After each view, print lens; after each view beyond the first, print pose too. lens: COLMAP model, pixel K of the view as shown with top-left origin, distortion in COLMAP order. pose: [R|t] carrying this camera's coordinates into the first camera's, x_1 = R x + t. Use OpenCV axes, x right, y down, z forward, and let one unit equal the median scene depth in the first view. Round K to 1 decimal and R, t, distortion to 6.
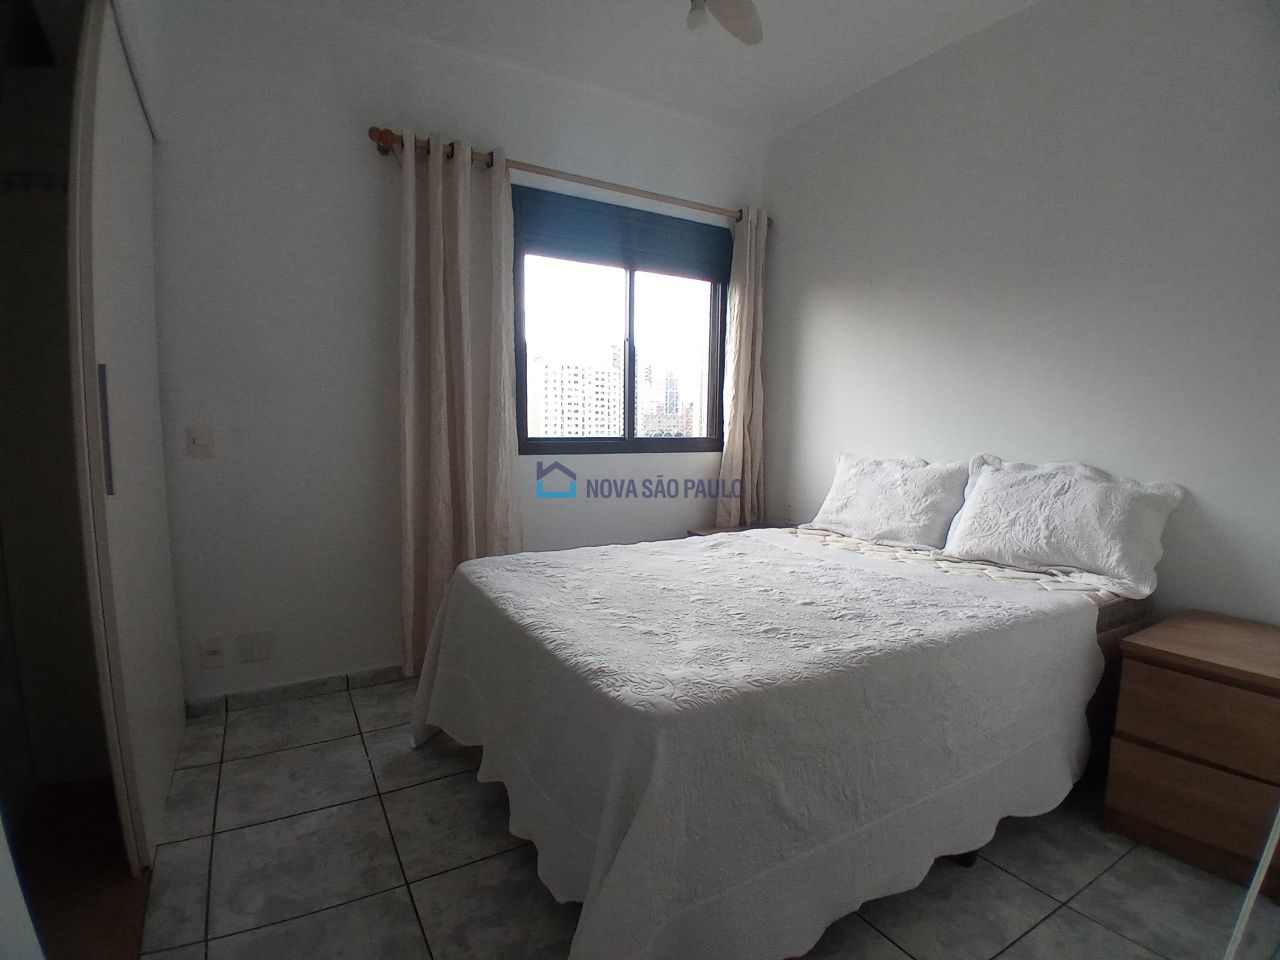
lens RADIAL K [[642.7, 0, 636.6], [0, 642.7, 483.0], [0, 0, 1]] dist [-0.029573, -0.007877]
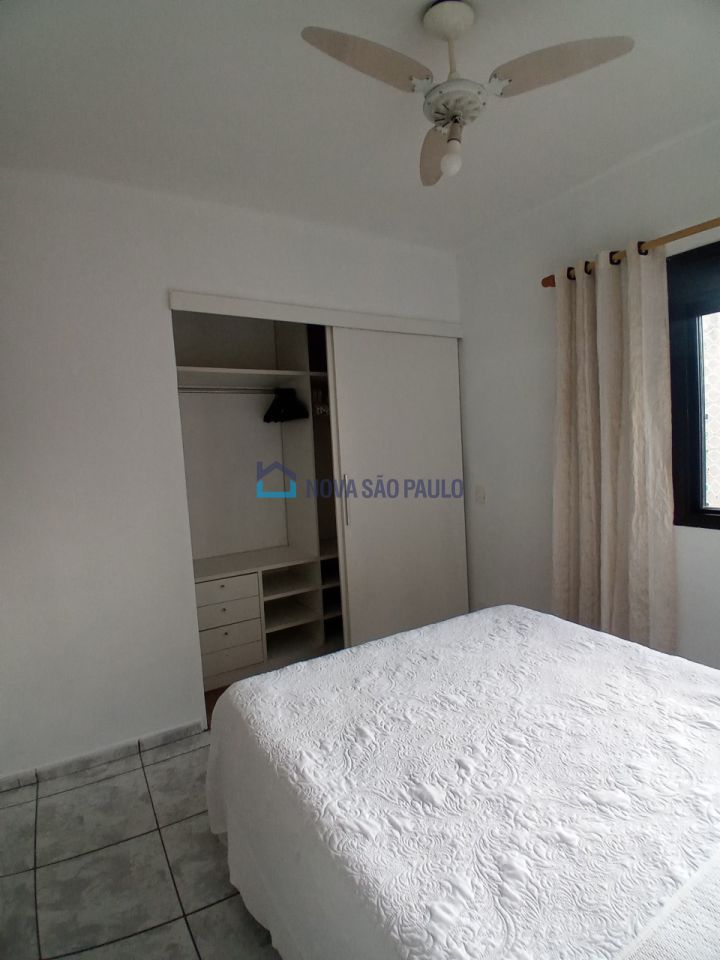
lens RADIAL K [[482.0, 0, 357.7], [0, 482.0, 475.9], [0, 0, 1]] dist [-0.029573, -0.007877]
pose [[0.016690, 0.072477, -0.997230, 0.896428], [-0.039452, 0.996640, 0.071774, -0.258133], [0.999082, 0.038145, 0.019493, 0.818772]]
